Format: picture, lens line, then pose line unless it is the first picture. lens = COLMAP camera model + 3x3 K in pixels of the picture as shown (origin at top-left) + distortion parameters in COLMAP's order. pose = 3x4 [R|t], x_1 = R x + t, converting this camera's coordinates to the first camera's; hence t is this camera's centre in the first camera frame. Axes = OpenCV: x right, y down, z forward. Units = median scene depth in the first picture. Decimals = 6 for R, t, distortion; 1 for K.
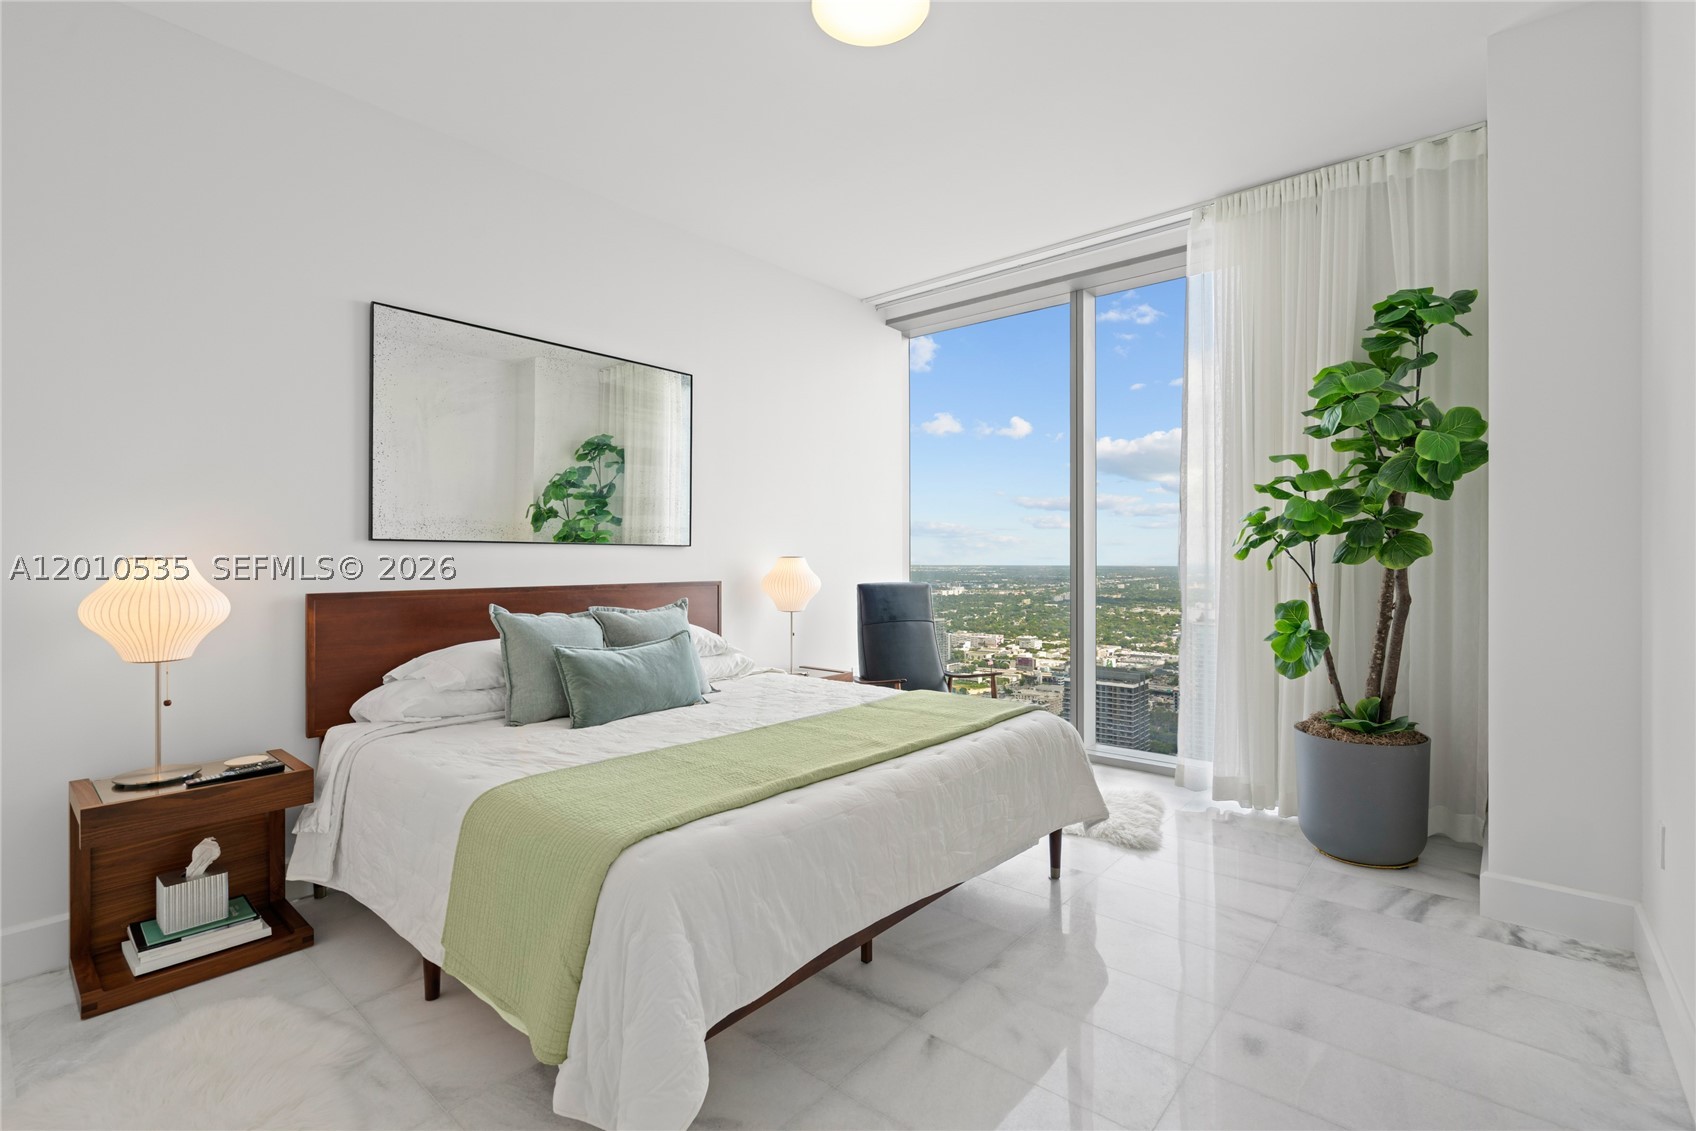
lens RADIAL K [[774.3, 0, 846.5], [0, 774.3, 552.6], [0, 0, 1]] dist [-0.004084, 0.002994]
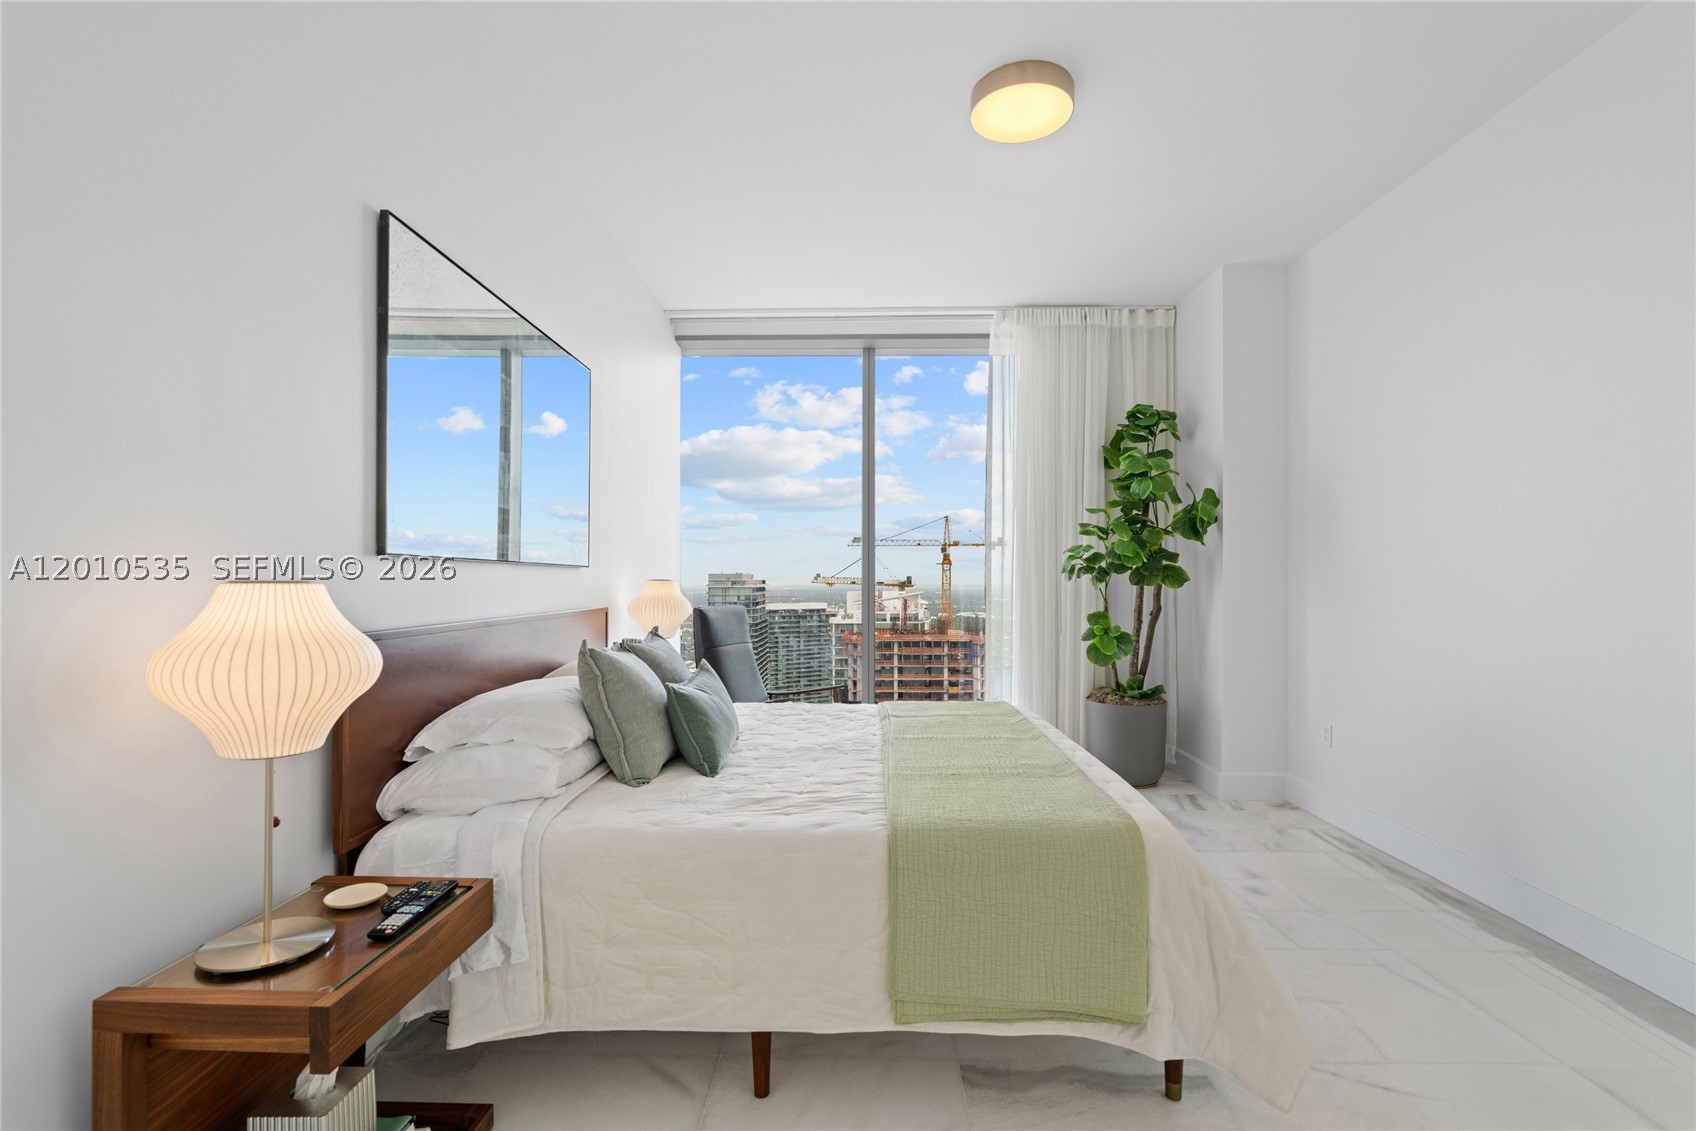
lens RADIAL K [[774.3, 0, 849.2], [0, 774.3, 583.7], [0, 0, 1]] dist [-0.004084, 0.002994]
pose [[0.772149, -0.000371, 0.635441, -0.689593], [-0.006188, 0.999948, 0.008103, 0.001676], [-0.635411, -0.010189, 0.772107, 0.195240]]
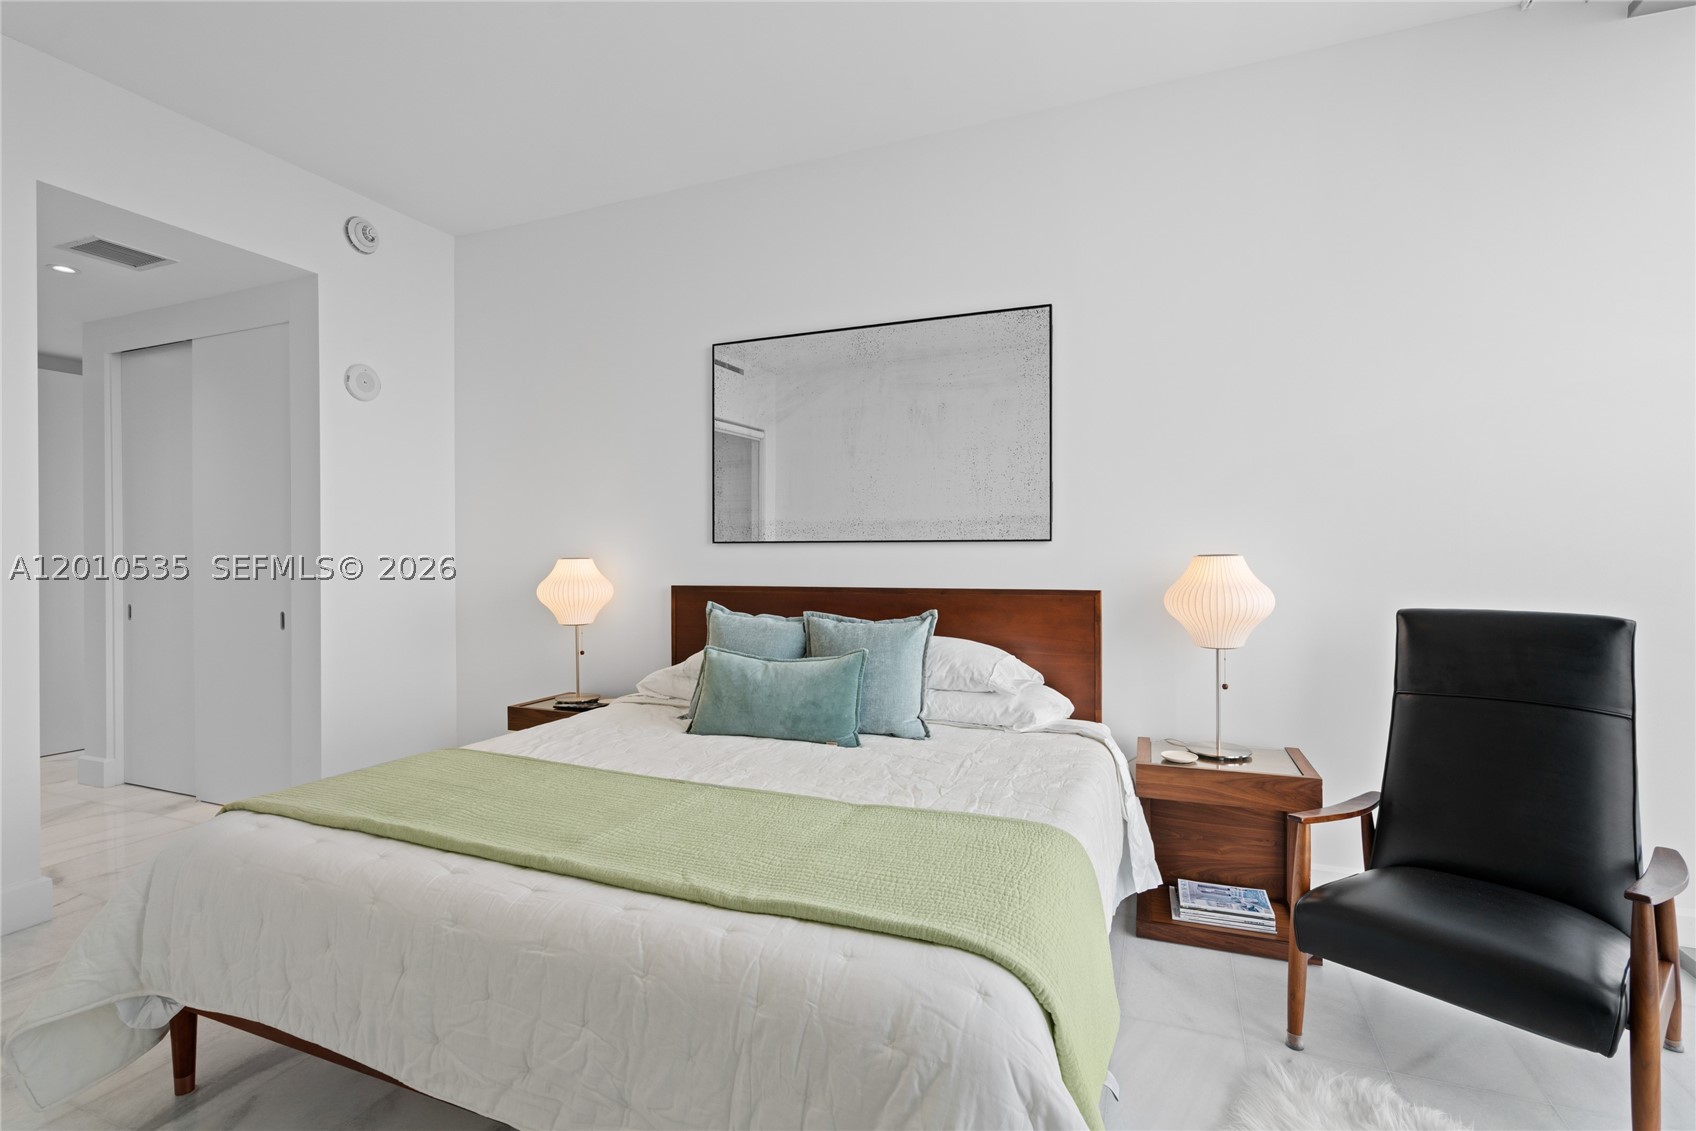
lens RADIAL K [[774.3, 0, 858.1], [0, 774.3, 560.5], [0, 0, 1]] dist [-0.004084, 0.002994]
pose [[0.319879, -0.003409, -0.947452, 0.556033], [0.004749, 0.999987, -0.001994, 0.013352], [0.947446, -0.003861, 0.319891, 0.782762]]
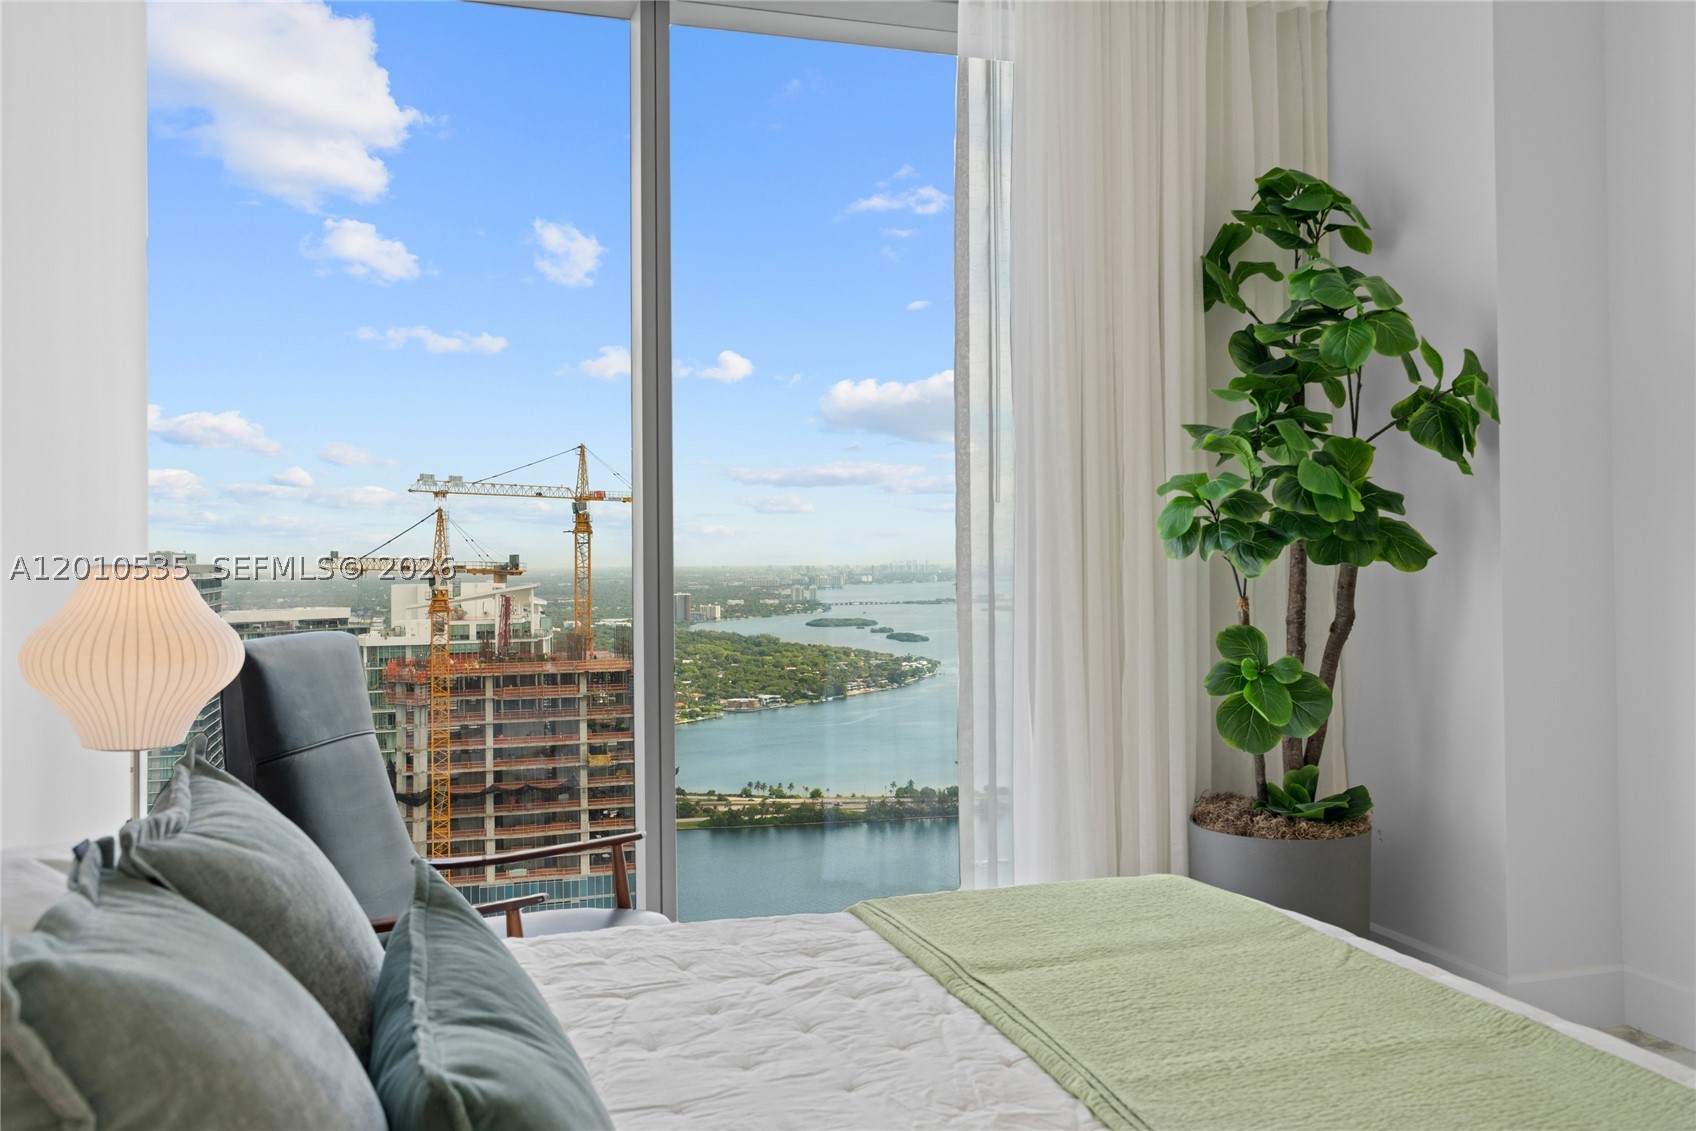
lens RADIAL K [[1390.2, 0, 853.8], [0, 1390.2, 543.8], [0, 0, 1]] dist [0.004397, -0.017897]
pose [[0.533996, 0.006061, 0.845465, -0.537751], [0.003241, 0.999952, -0.009216, 0.004649], [-0.845481, 0.007662, 0.533951, 0.675845]]
